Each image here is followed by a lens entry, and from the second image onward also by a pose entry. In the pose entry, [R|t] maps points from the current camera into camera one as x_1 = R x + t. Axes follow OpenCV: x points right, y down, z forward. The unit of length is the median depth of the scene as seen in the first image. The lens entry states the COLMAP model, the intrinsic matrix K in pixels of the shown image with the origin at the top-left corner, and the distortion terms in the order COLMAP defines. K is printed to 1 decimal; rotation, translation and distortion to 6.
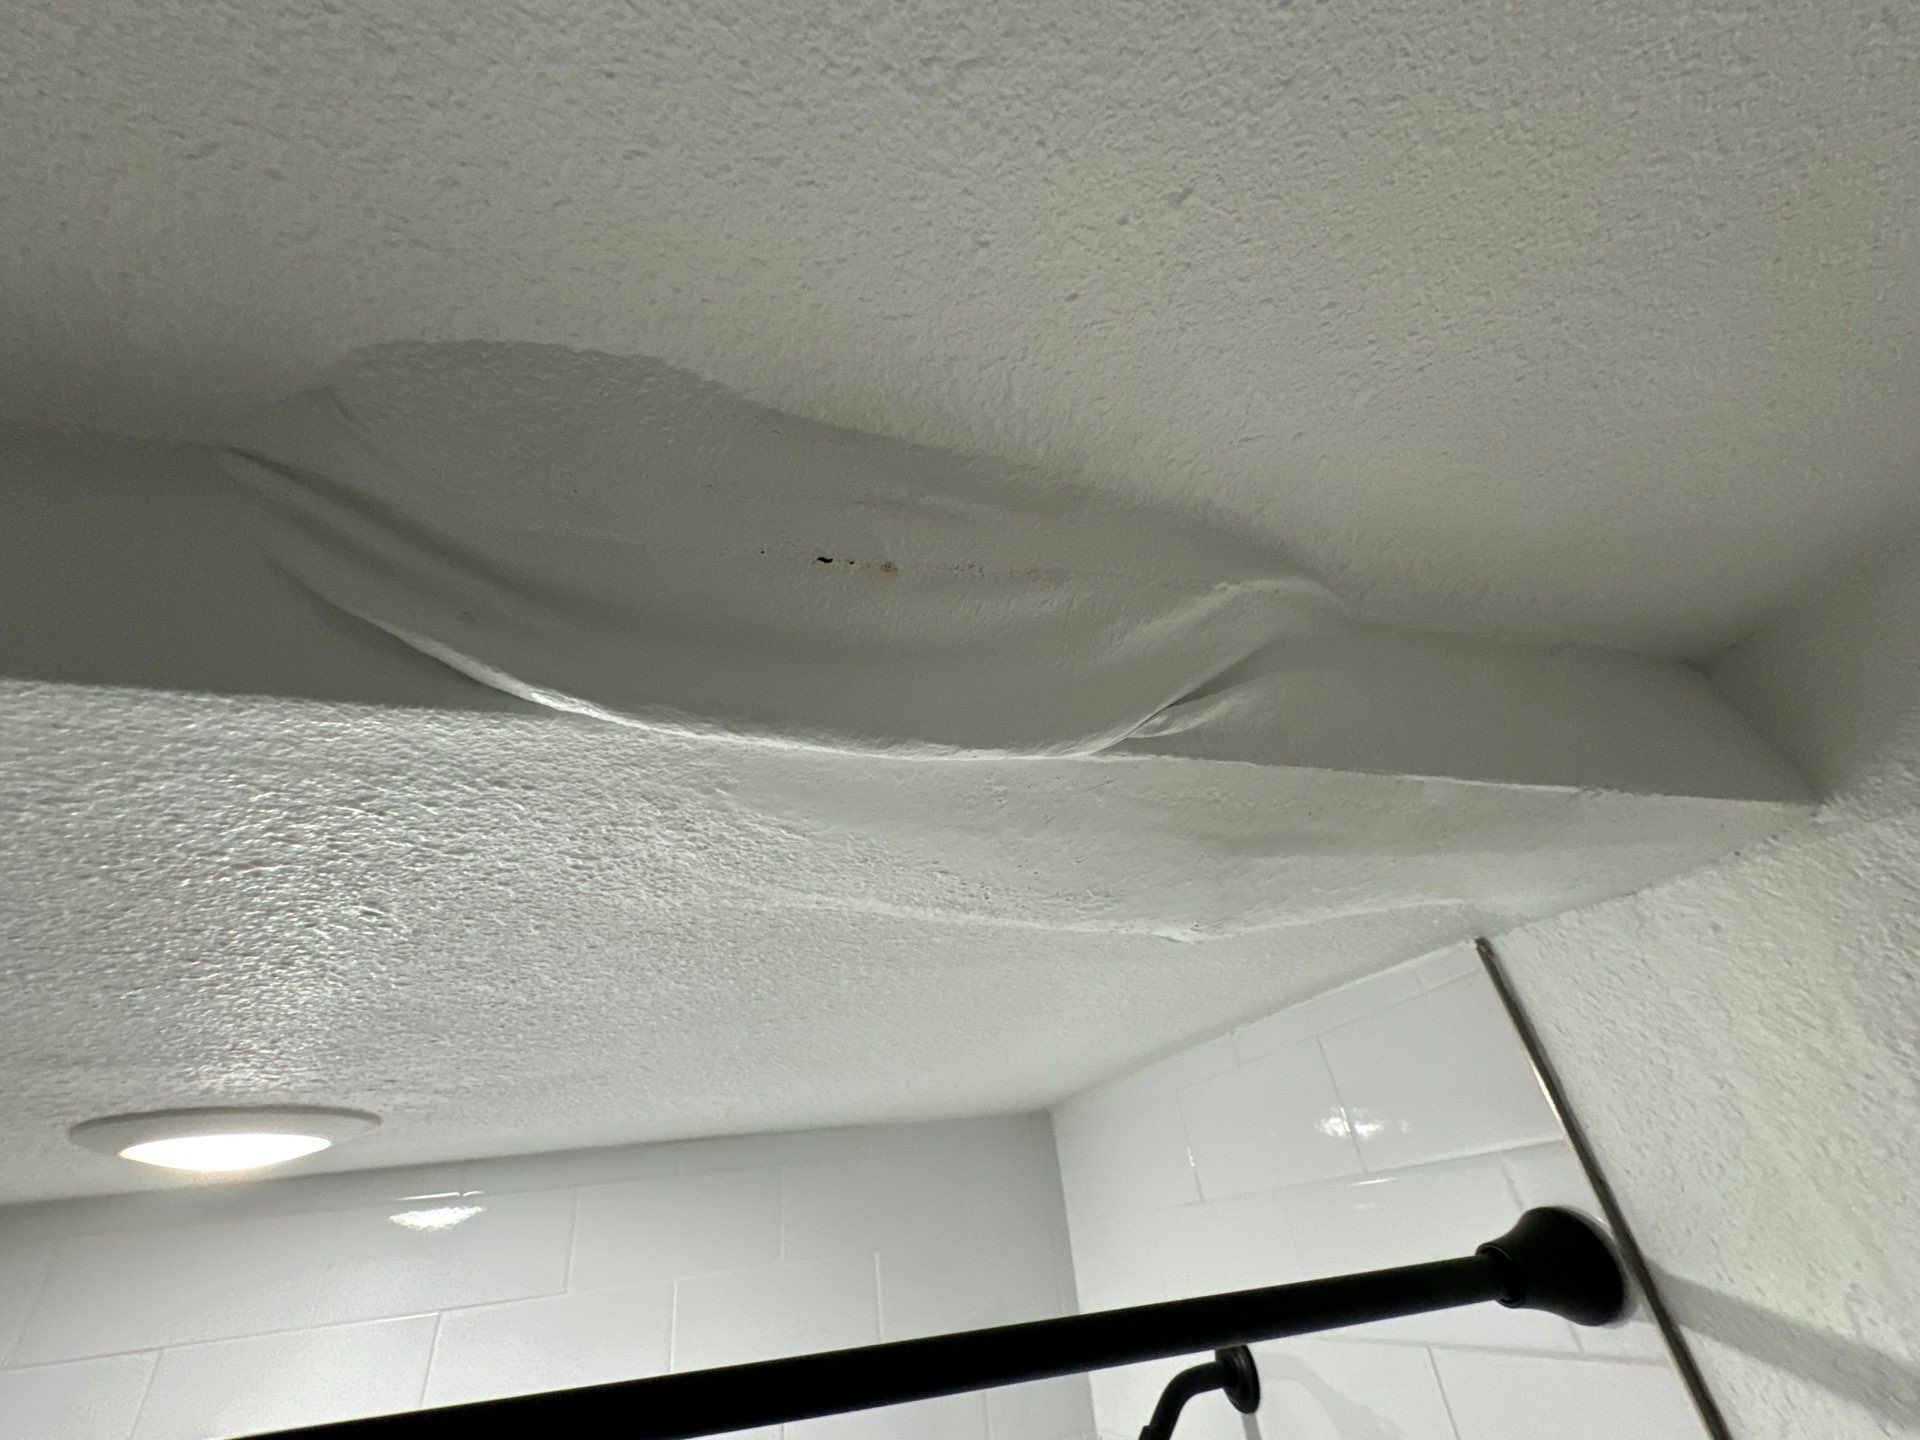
lens RADIAL K [[761.6, 0, 955.7], [0, 761.6, 719.3], [0, 0, 1]] dist [-0.005787, 0.000690]
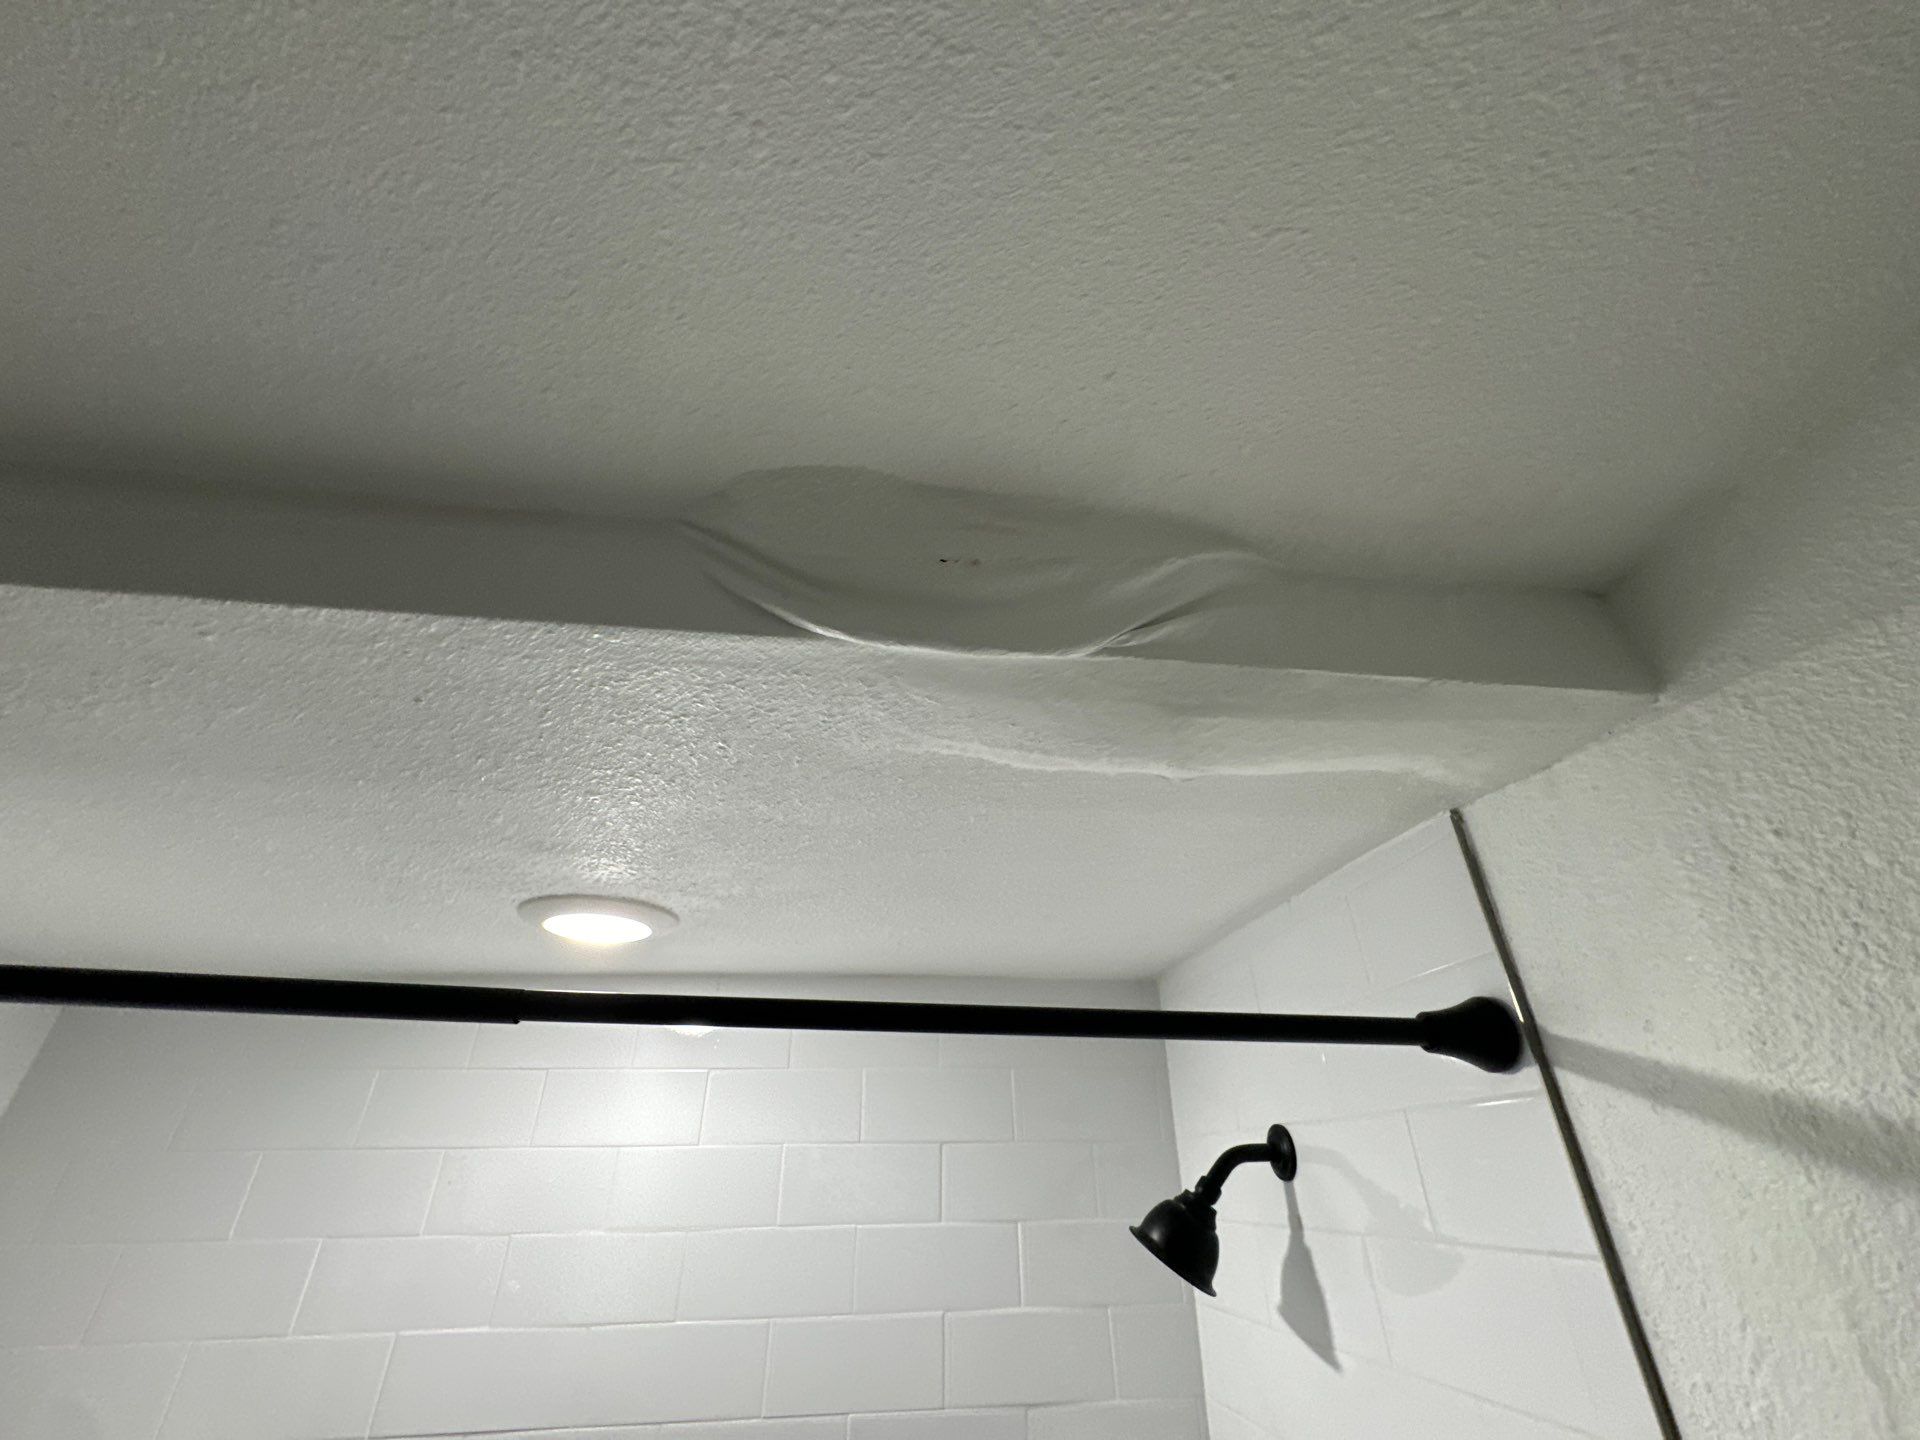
lens RADIAL K [[761.6, 0, 952.0], [0, 761.6, 715.1], [0, 0, 1]] dist [-0.005787, 0.000690]
pose [[0.978396, -0.000393, -0.206739, 0.199810], [0.013944, 0.997846, 0.064094, 0.053895], [0.206269, -0.065592, 0.976294, -0.747692]]
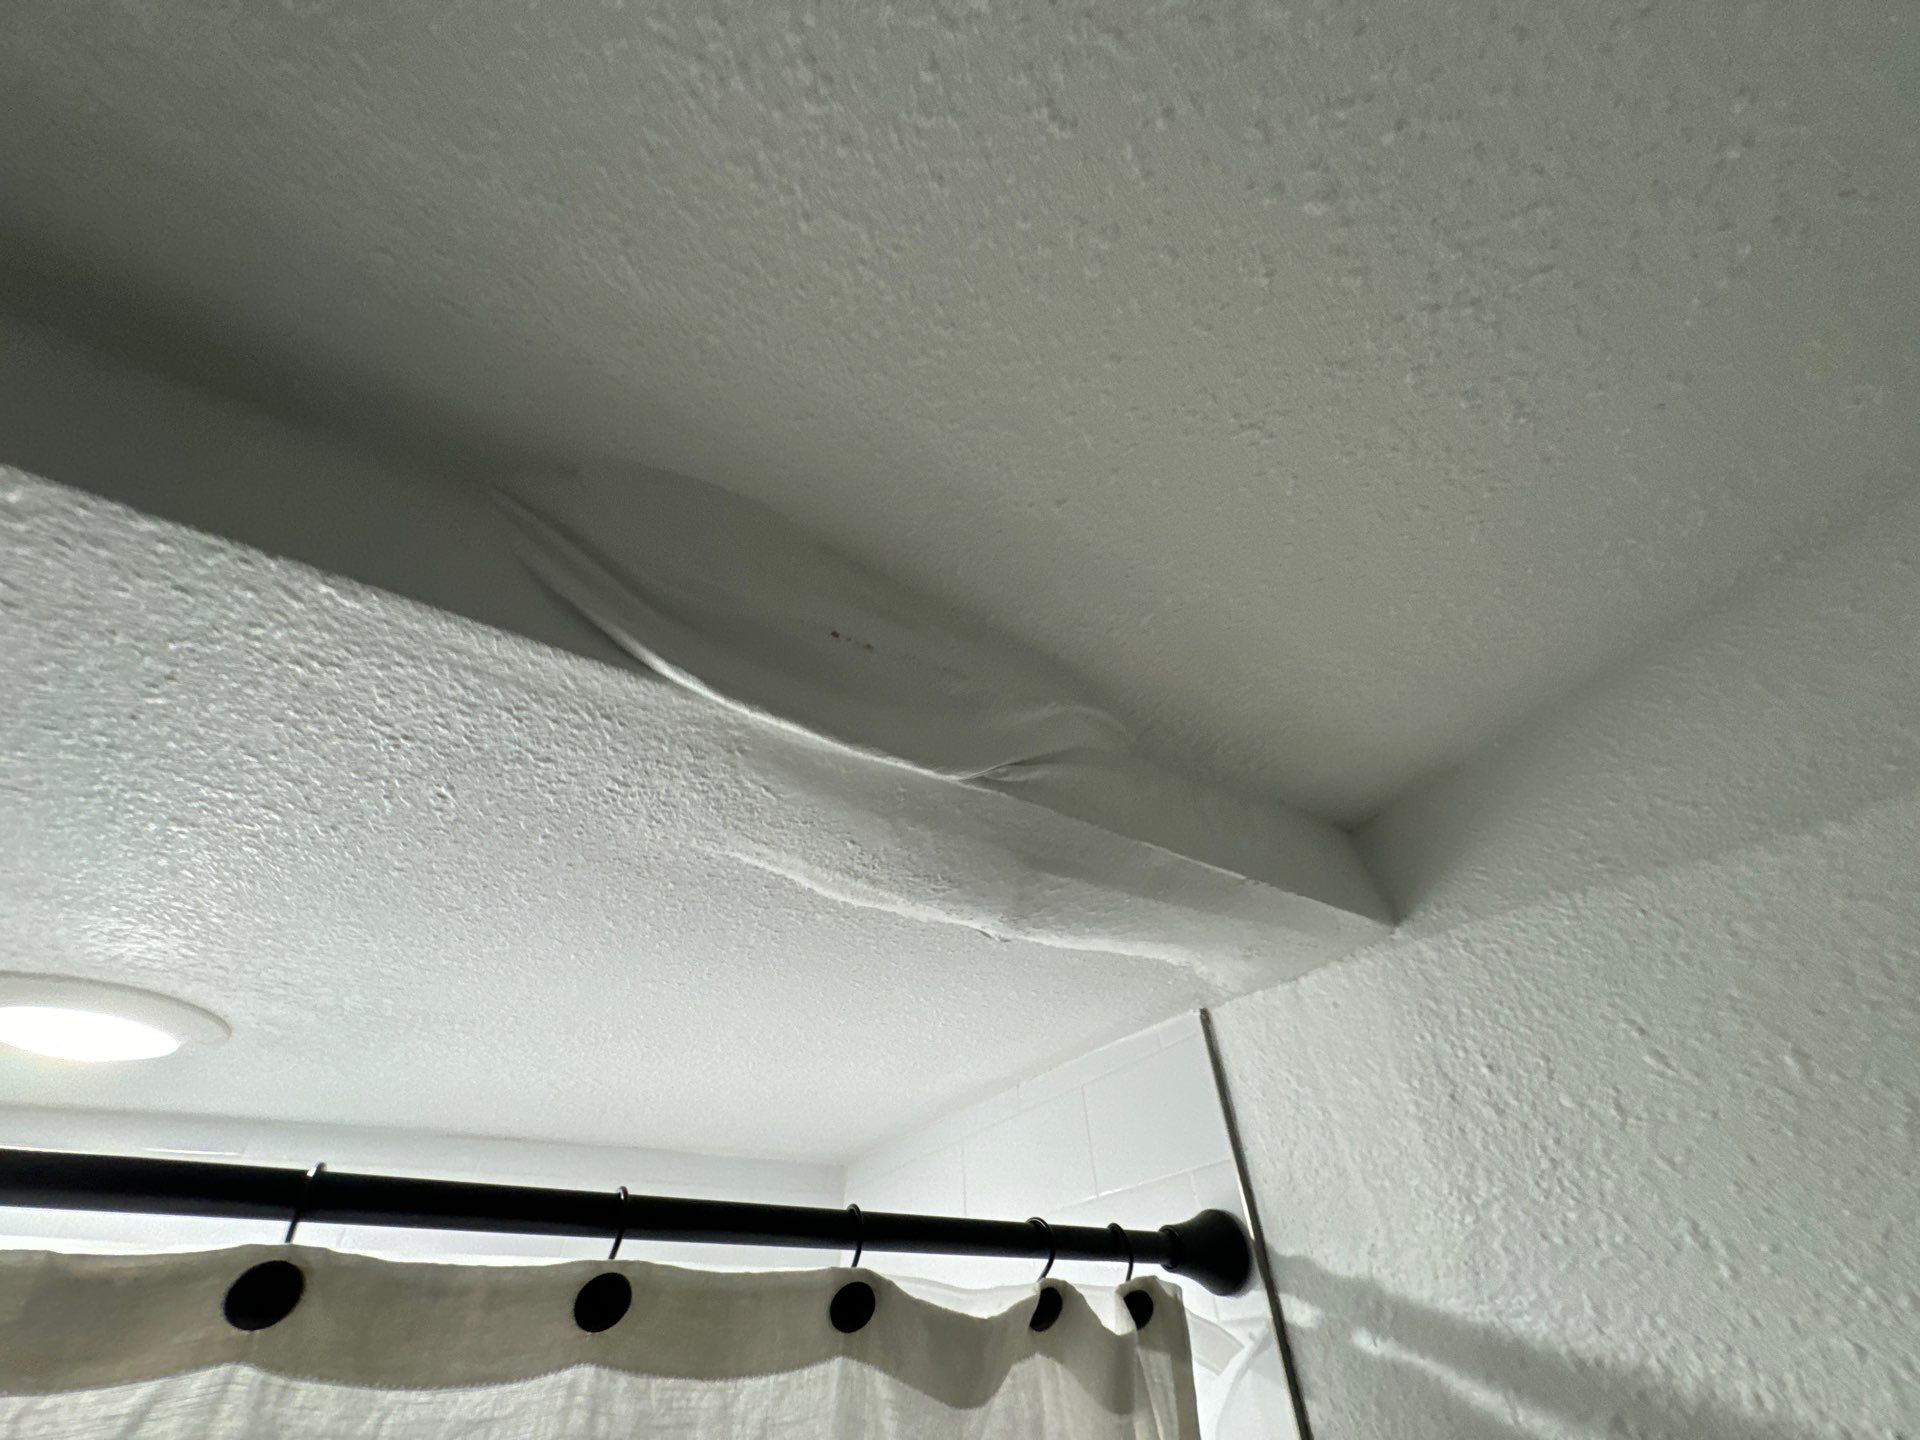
lens RADIAL K [[761.6, 0, 949.9], [0, 761.6, 713.5], [0, 0, 1]] dist [-0.005787, 0.000690]
pose [[0.965172, 0.220070, 0.141467, -0.092618], [-0.197280, 0.967380, -0.158920, 0.141523], [-0.171826, 0.125477, 0.977104, -0.537277]]
